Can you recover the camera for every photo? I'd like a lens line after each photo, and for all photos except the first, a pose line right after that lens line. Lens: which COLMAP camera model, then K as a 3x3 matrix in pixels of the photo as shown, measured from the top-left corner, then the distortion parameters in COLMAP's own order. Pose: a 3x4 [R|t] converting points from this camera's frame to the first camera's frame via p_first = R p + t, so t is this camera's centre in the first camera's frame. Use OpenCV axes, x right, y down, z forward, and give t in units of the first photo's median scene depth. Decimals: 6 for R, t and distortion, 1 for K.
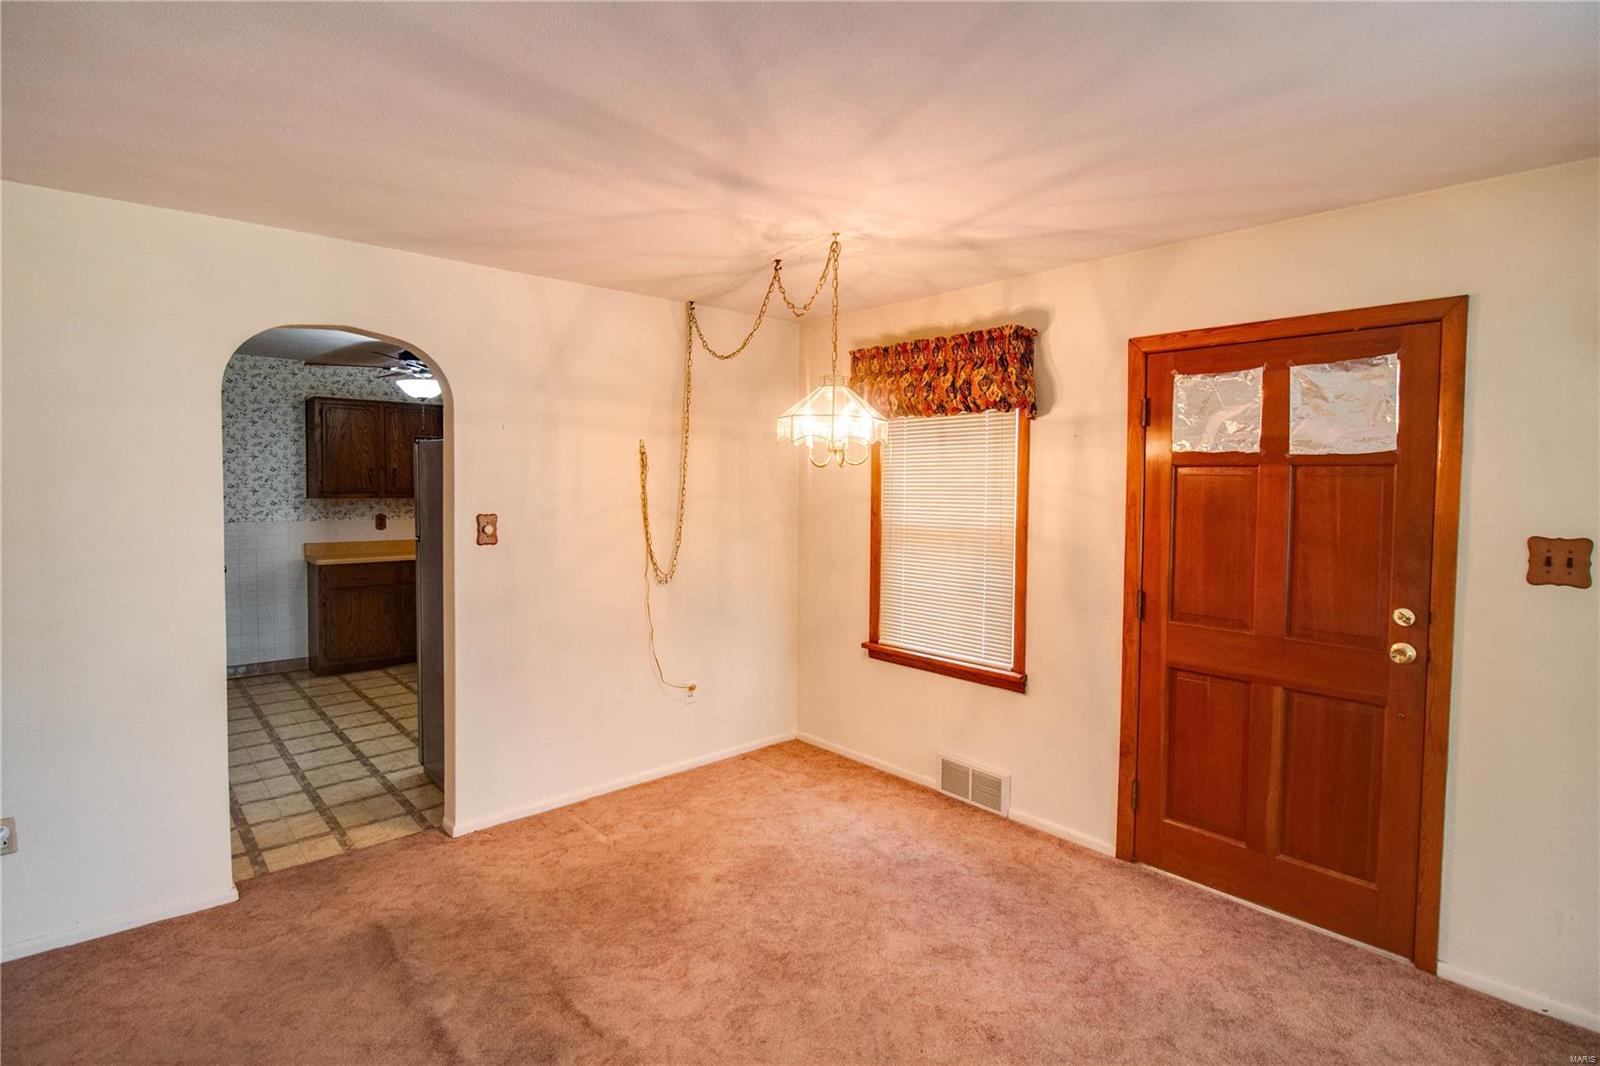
lens RADIAL K [[777.2, 0, 812.2], [0, 777.2, 511.4], [0, 0, 1]] dist [0.003659, -0.015374]
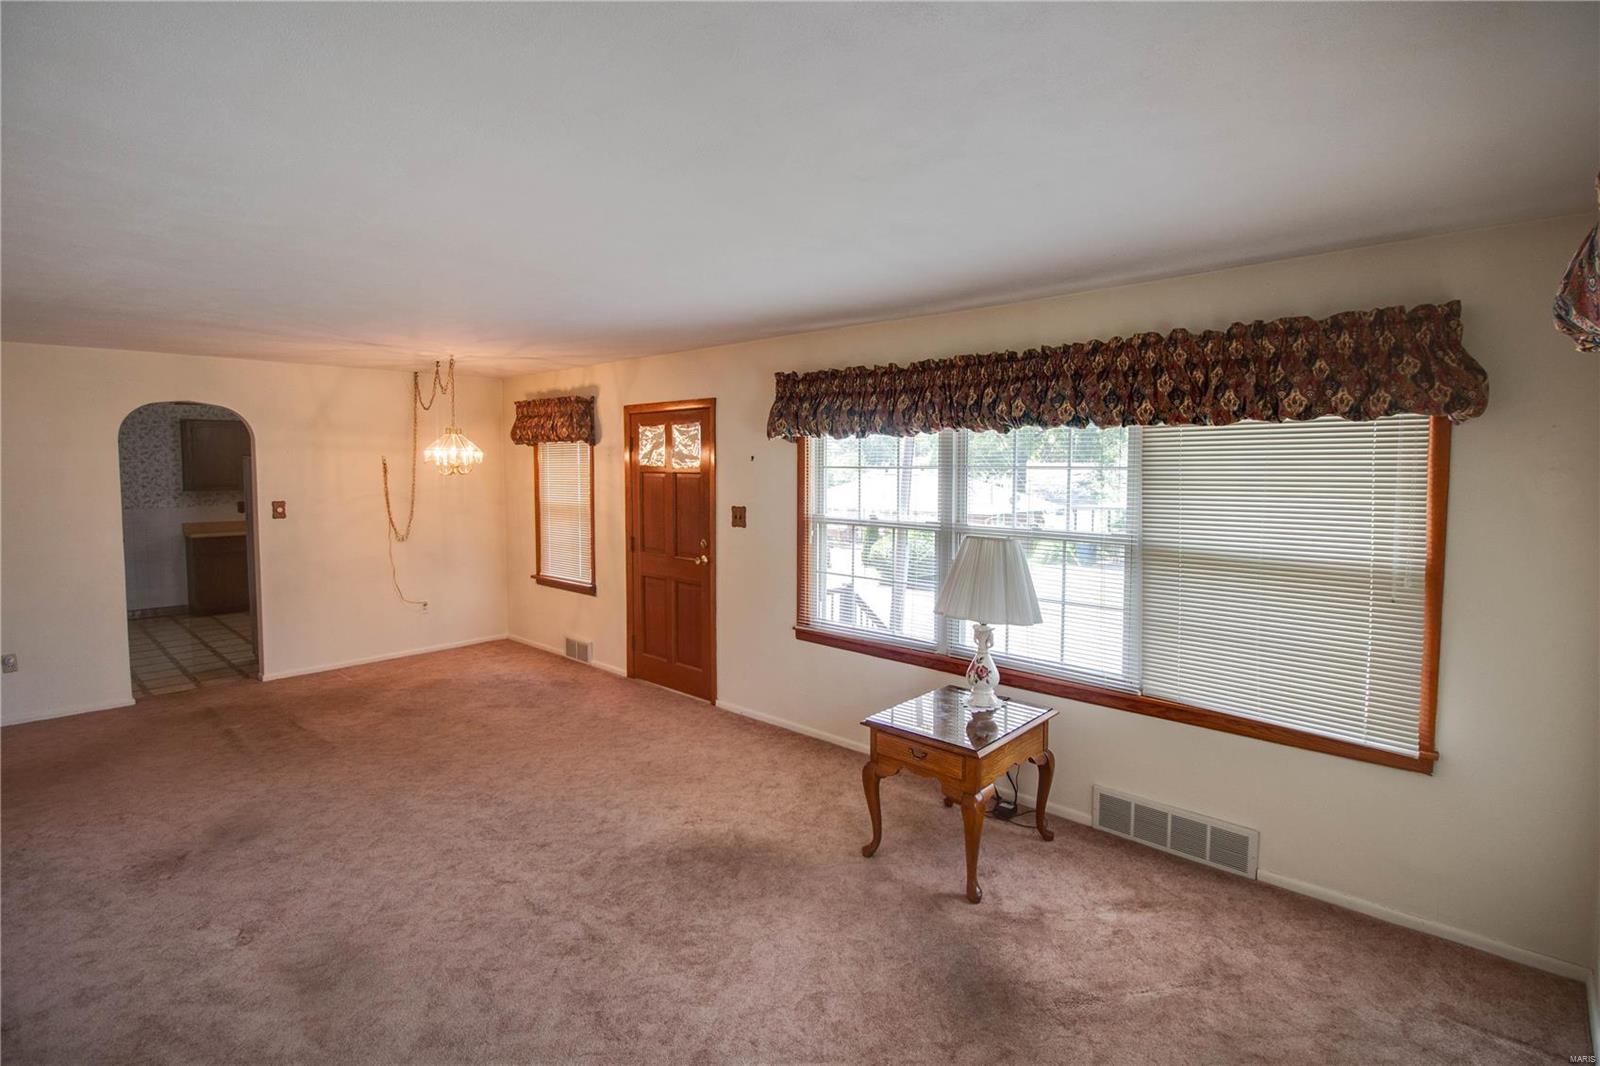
lens RADIAL K [[755.2, 0, 806.9], [0, 755.2, 512.2], [0, 0, 1]] dist [0.003385, -0.014617]
pose [[0.995715, -0.013150, 0.091538, 0.679244], [0.010815, 0.999605, 0.025957, -0.003085], [-0.091843, -0.024856, 0.995463, -0.895848]]
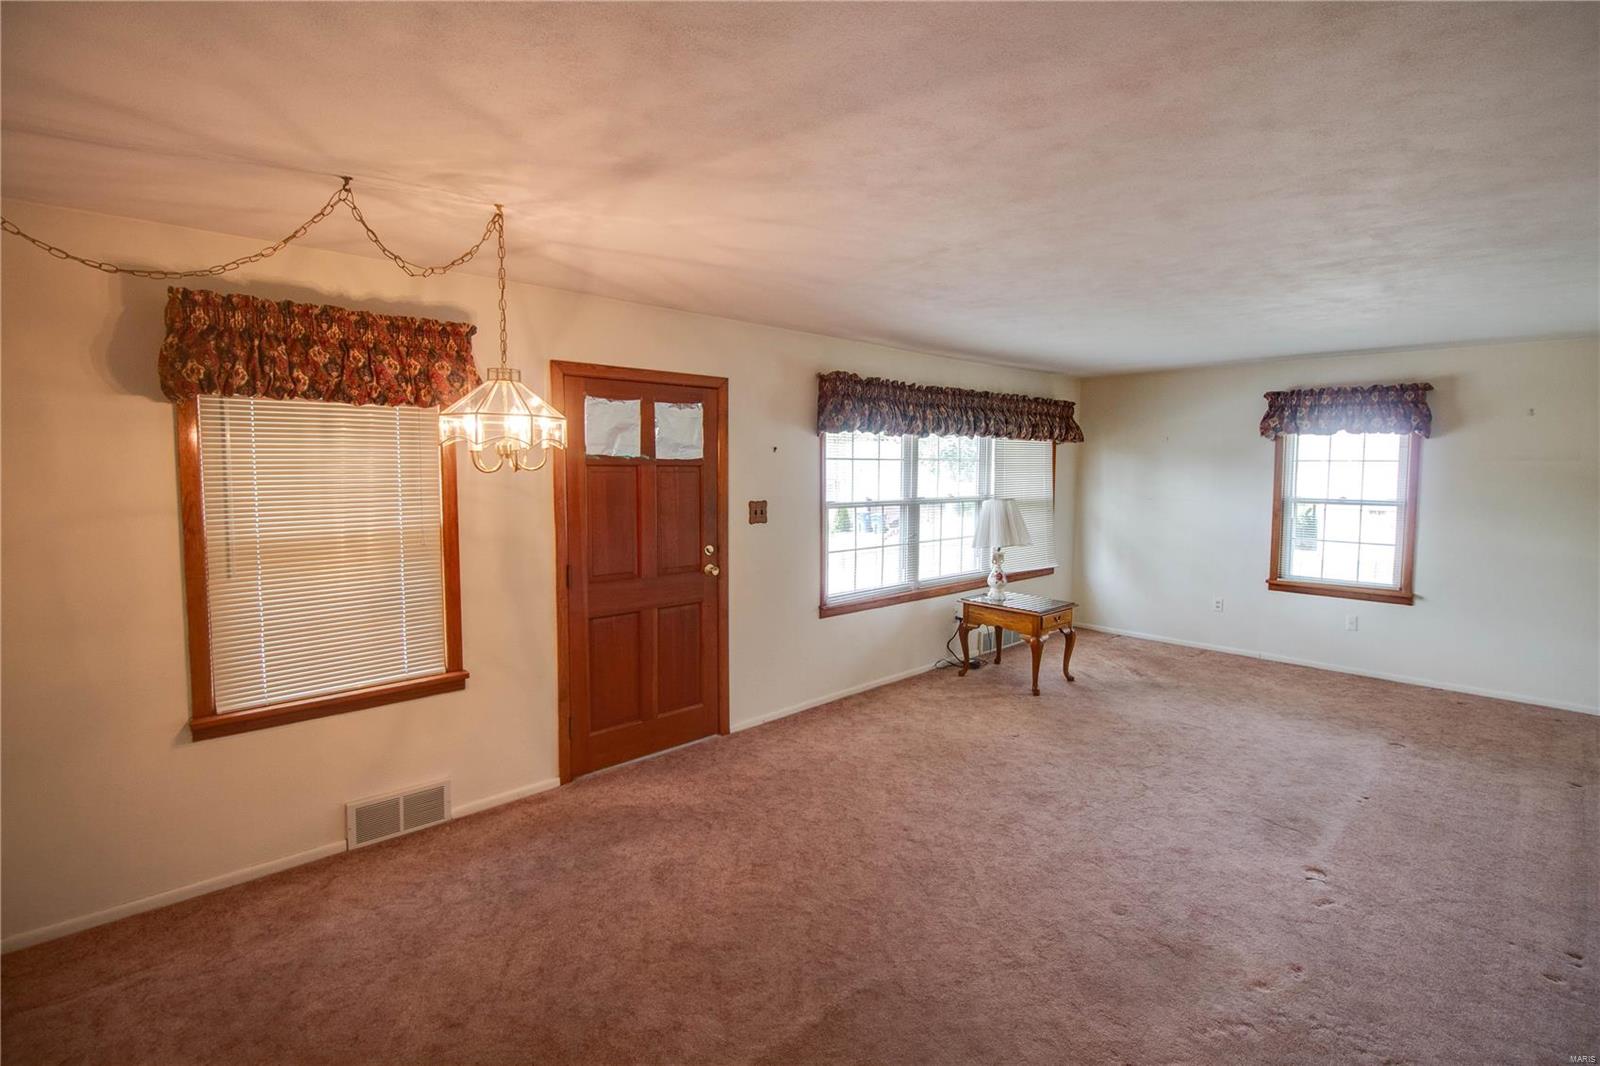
lens RADIAL K [[755.2, 0, 806.9], [0, 755.2, 512.2], [0, 0, 1]] dist [0.003385, -0.014617]
pose [[-0.021738, -0.076728, 0.996815, -0.784554], [0.031201, 0.996513, 0.077386, -0.064182], [-0.999277, 0.032784, -0.019268, 0.633282]]
